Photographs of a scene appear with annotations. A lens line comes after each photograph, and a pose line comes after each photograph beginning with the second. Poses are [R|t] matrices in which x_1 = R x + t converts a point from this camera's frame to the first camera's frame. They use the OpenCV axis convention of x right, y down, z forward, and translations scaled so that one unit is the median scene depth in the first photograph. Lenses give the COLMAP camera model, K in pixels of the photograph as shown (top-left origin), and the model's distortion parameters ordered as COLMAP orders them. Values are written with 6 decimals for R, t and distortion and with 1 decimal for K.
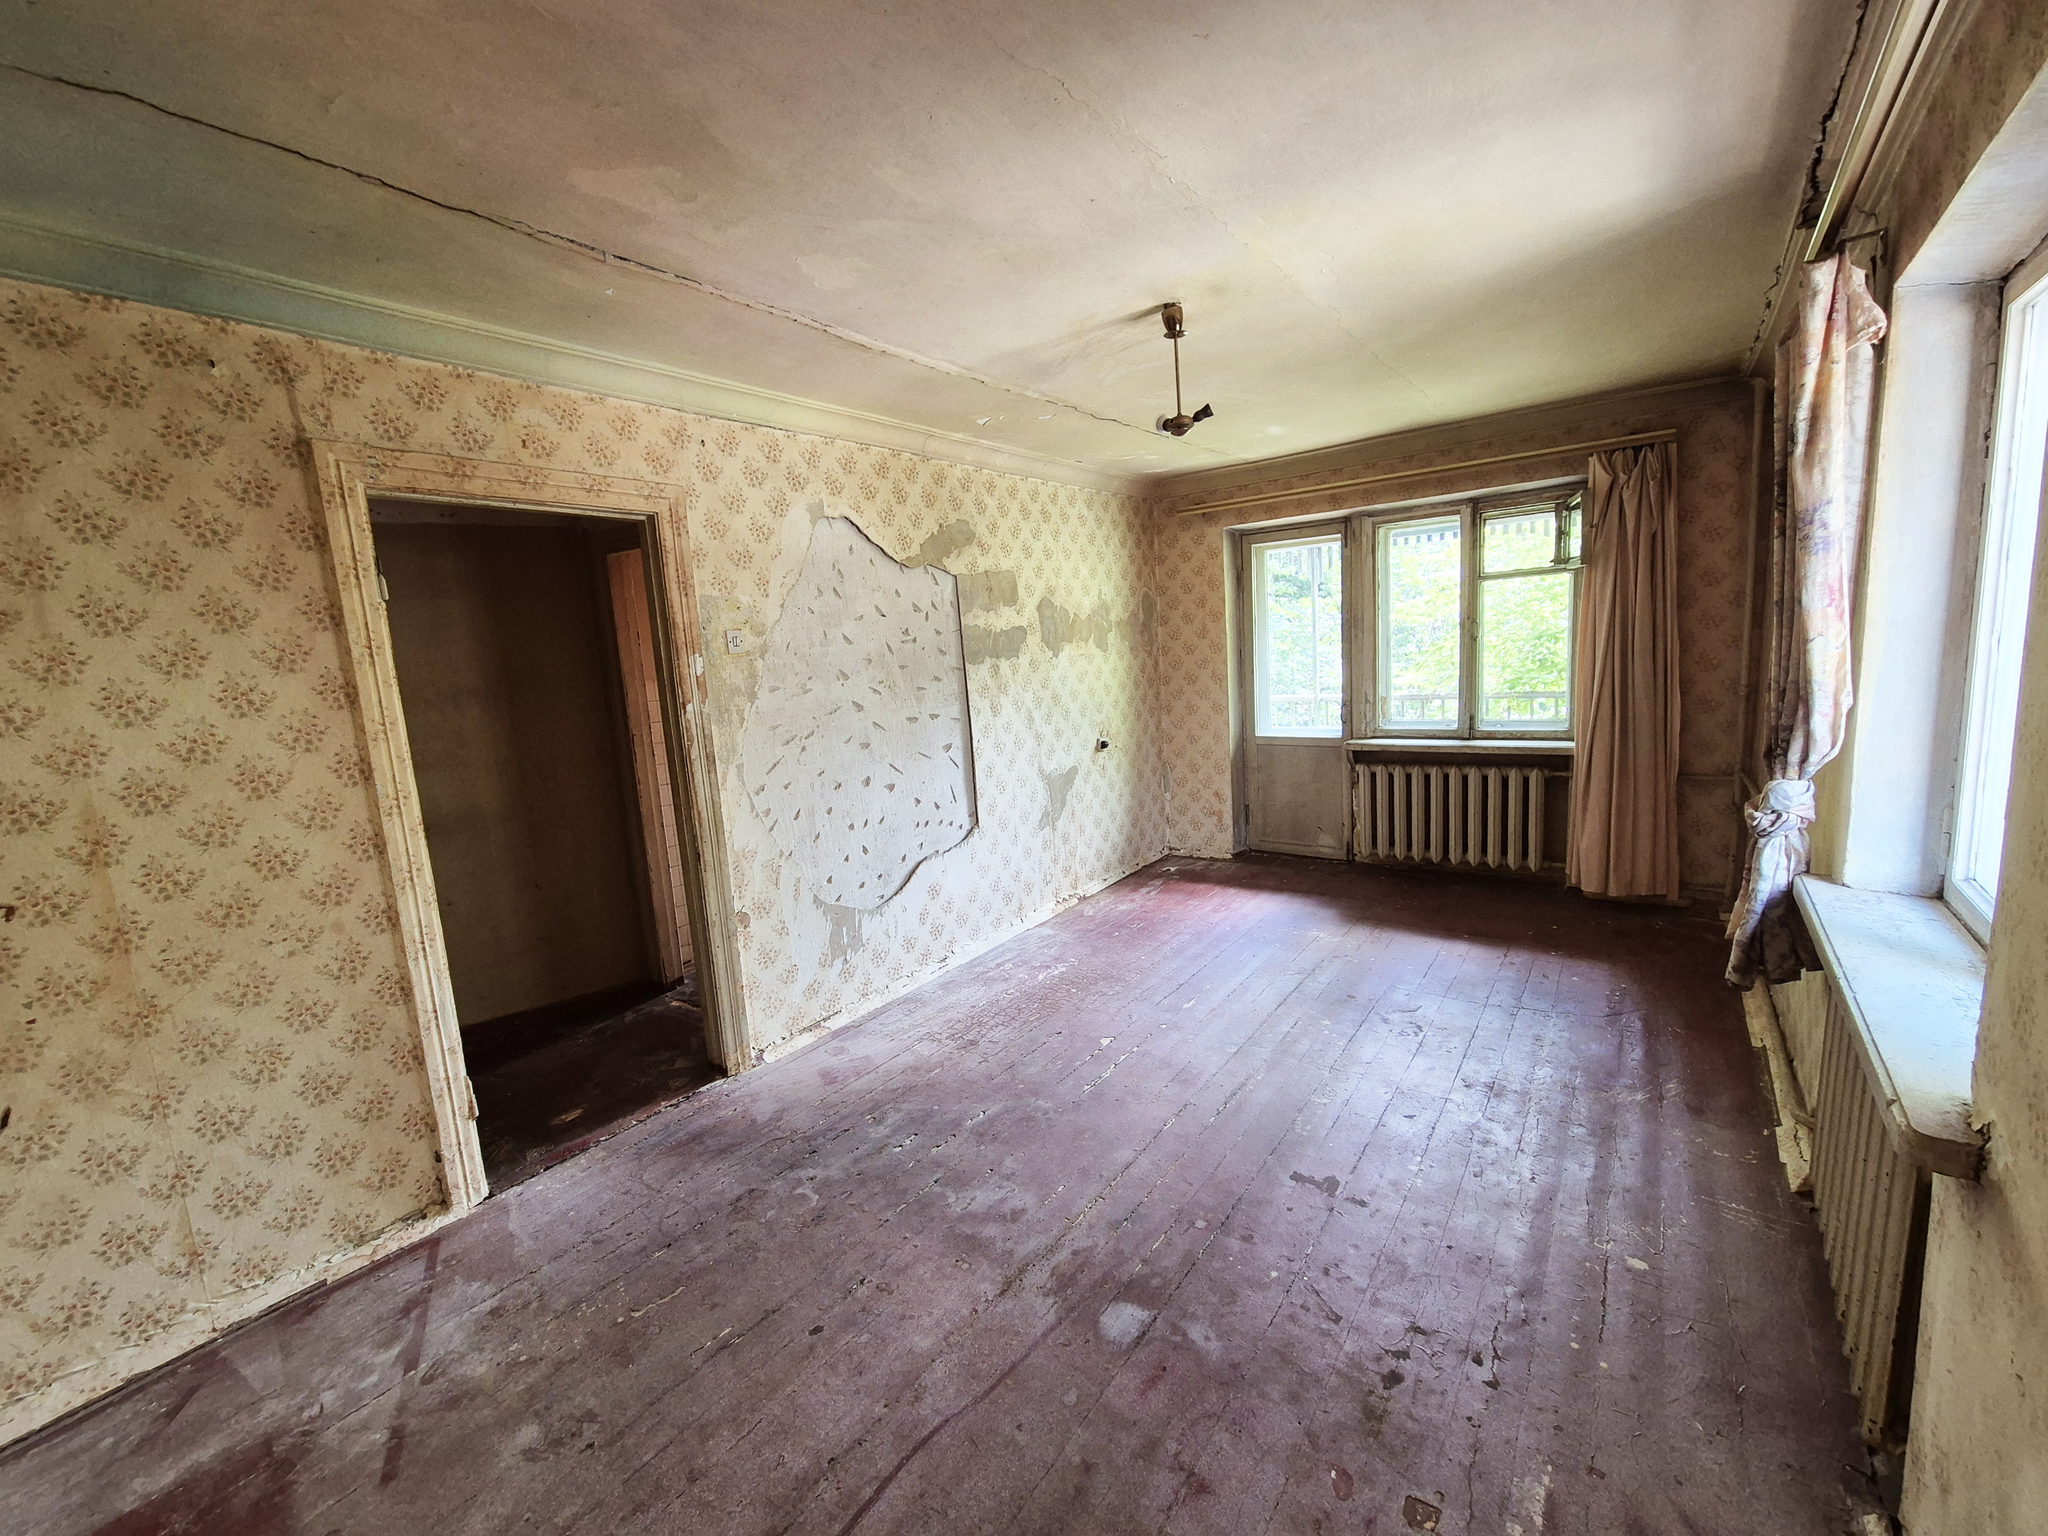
lens RADIAL K [[843.0, 0, 1014.9], [0, 843.0, 768.3], [0, 0, 1]] dist [0.003831, -0.000288]
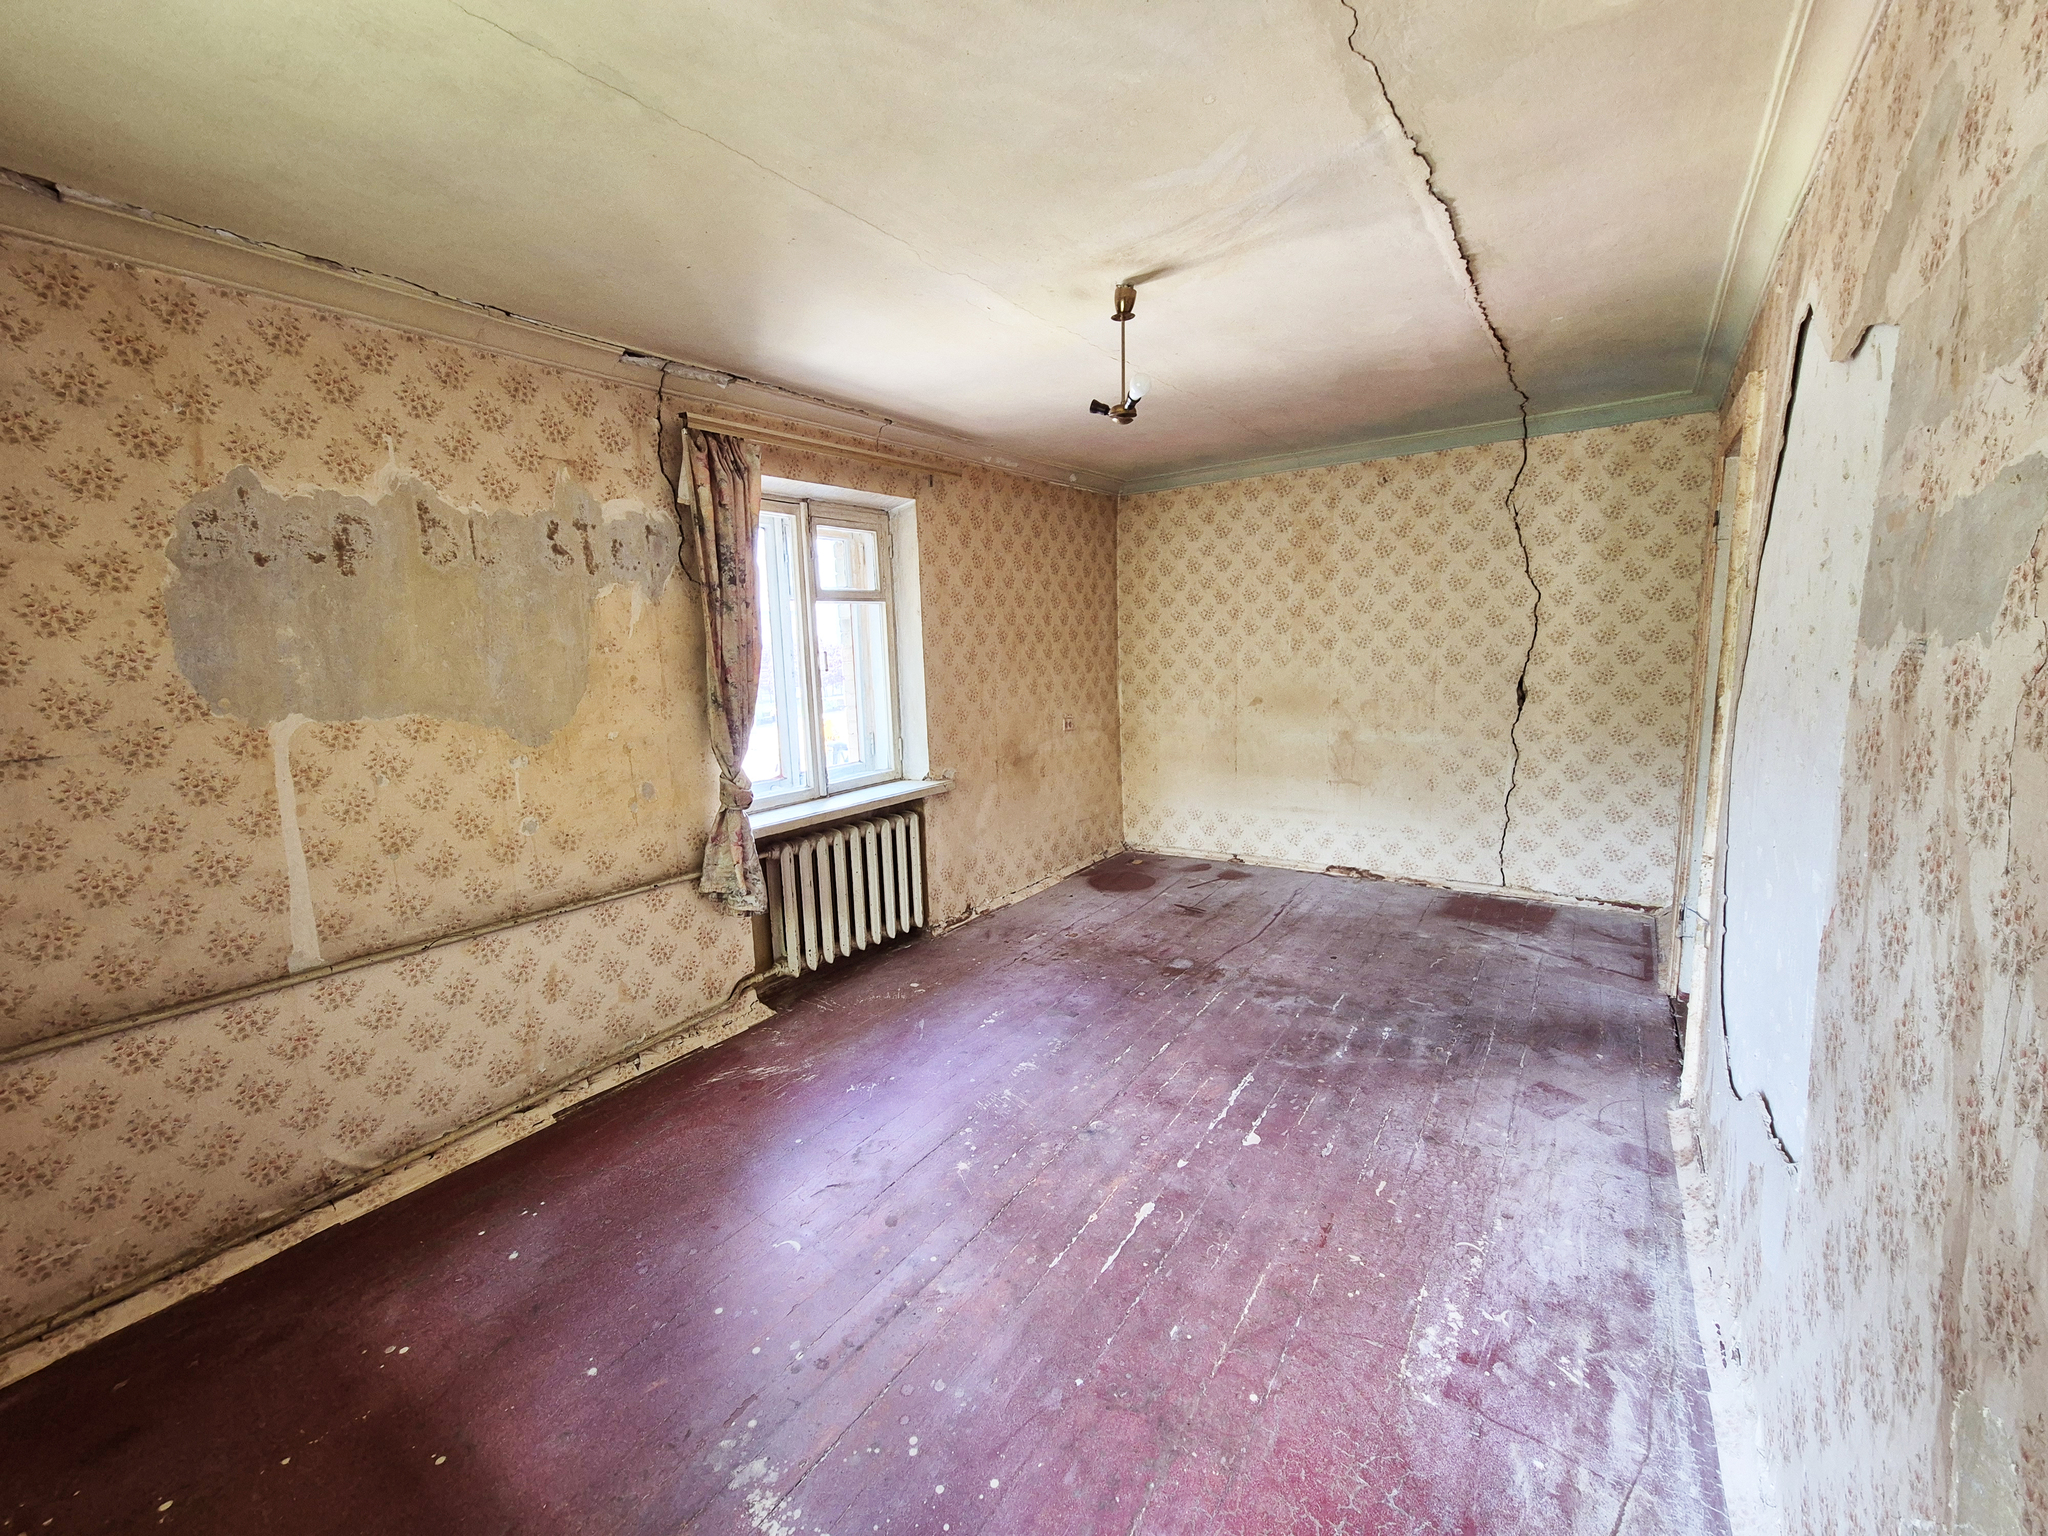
lens RADIAL K [[843.0, 0, 1014.9], [0, 843.0, 772.1], [0, 0, 1]] dist [0.003831, -0.000288]
pose [[-0.994163, 0.105361, -0.023209, 0.255981], [0.093821, 0.950512, 0.296182, -0.206615], [0.053266, 0.292276, -0.954849, 1.356567]]
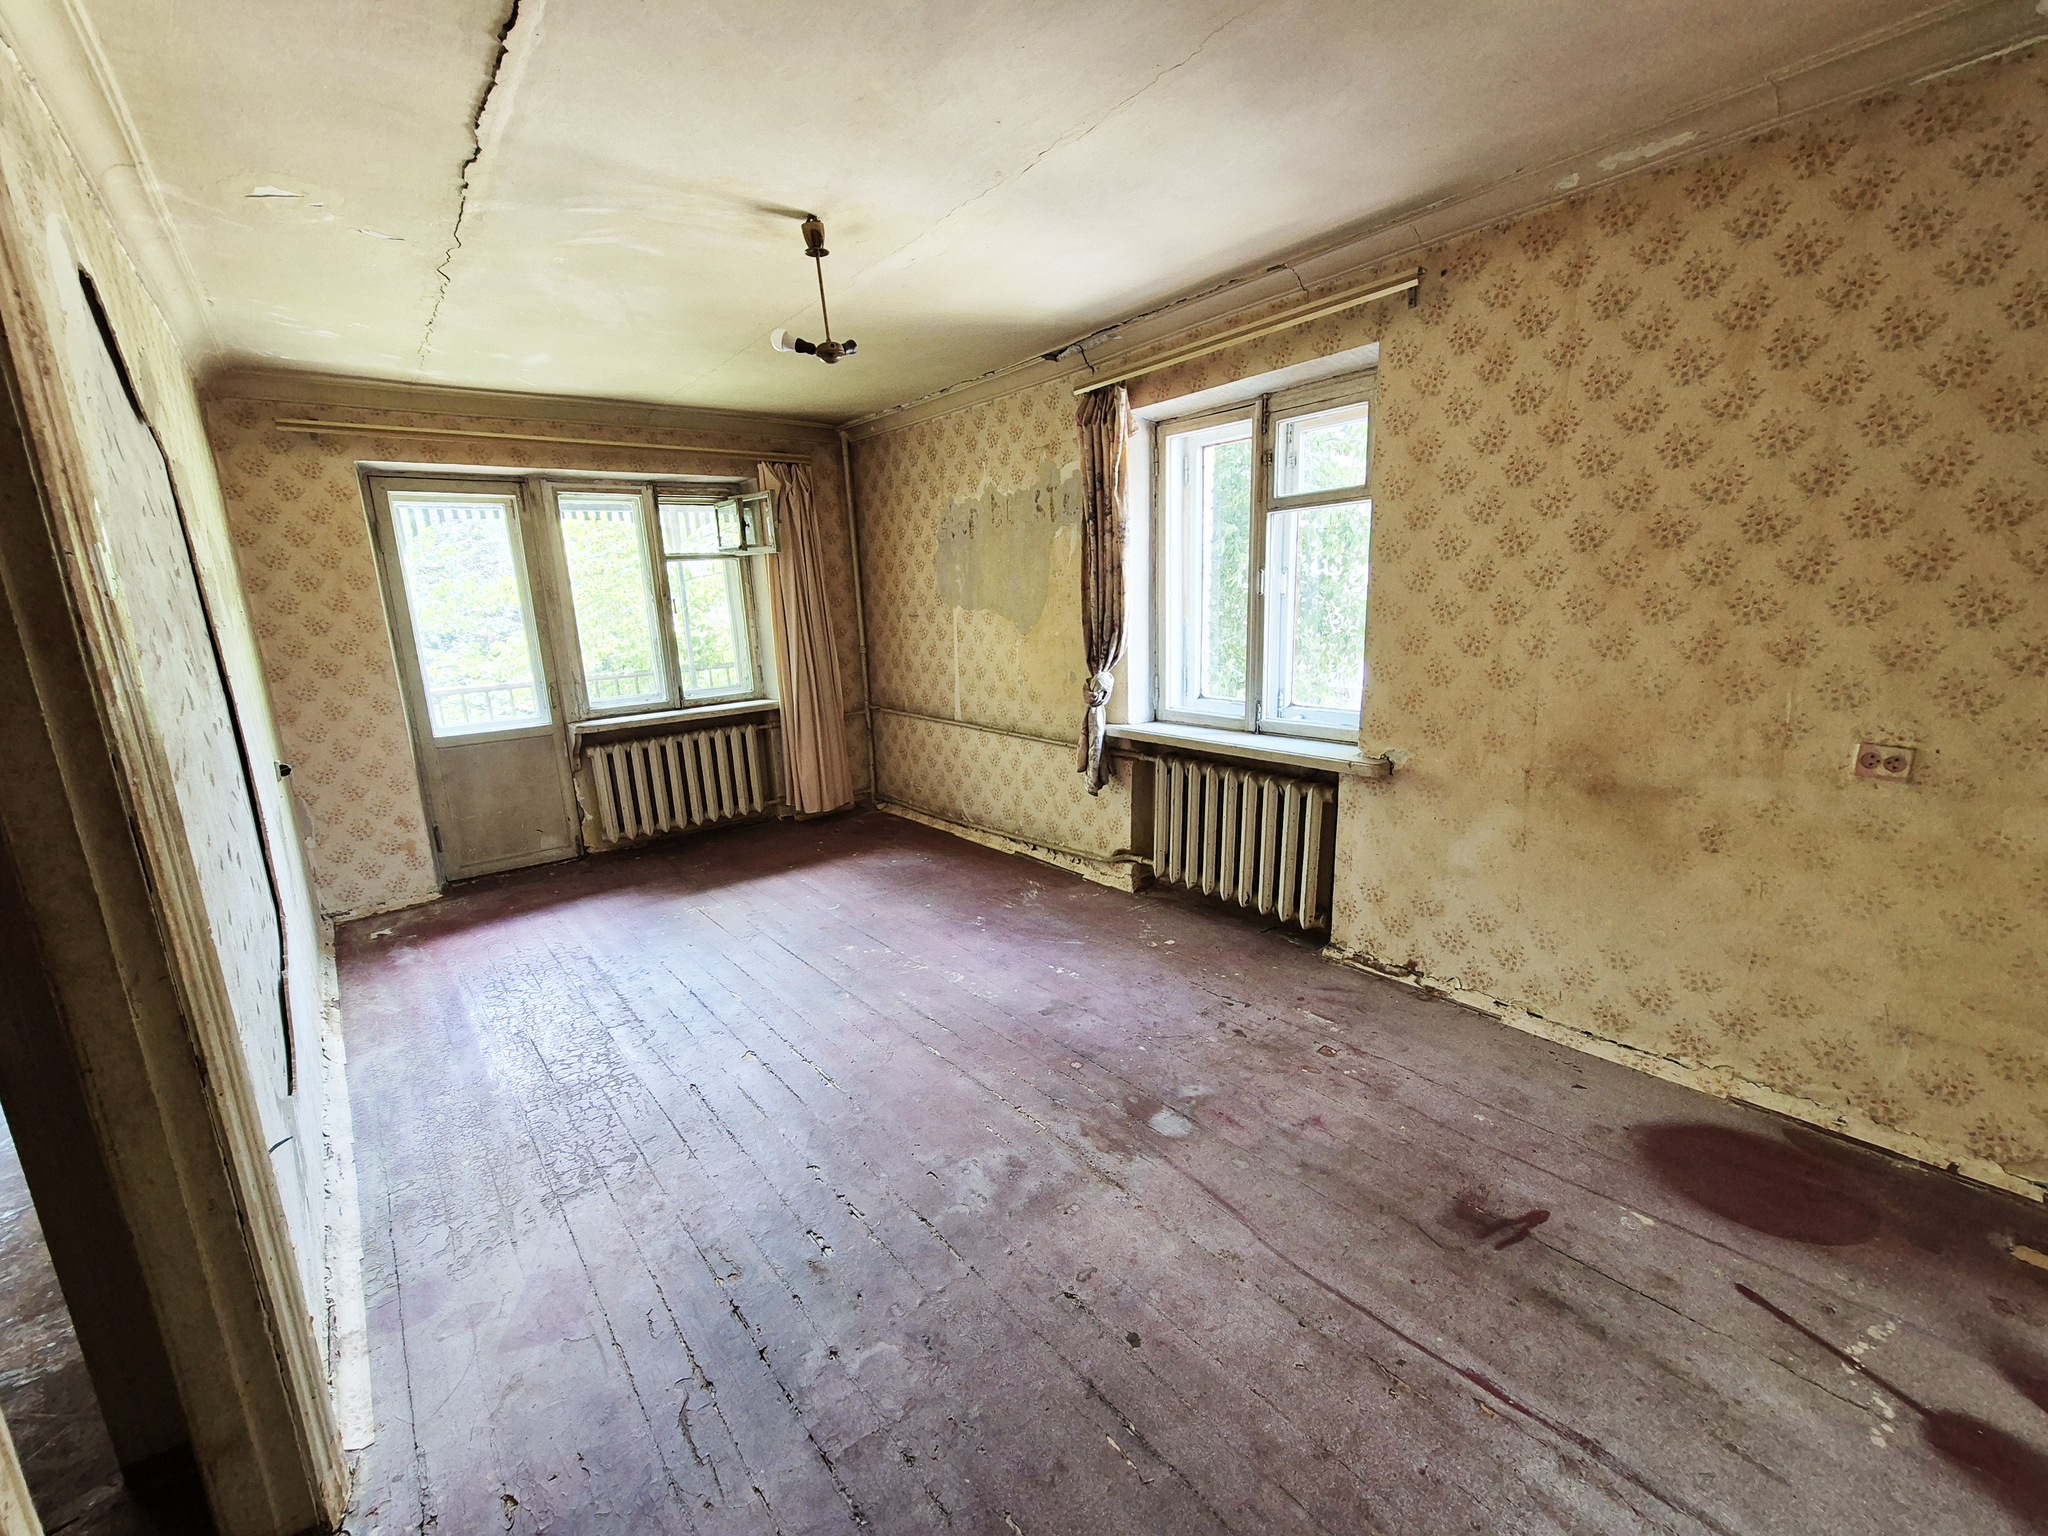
lens RADIAL K [[843.0, 0, 1009.2], [0, 843.0, 772.6], [0, 0, 1]] dist [0.003831, -0.000288]
pose [[0.253053, -0.154119, 0.955098, -0.492891], [0.168323, 0.979186, 0.113409, -0.008294], [-0.952697, 0.132067, 0.273728, 0.400224]]
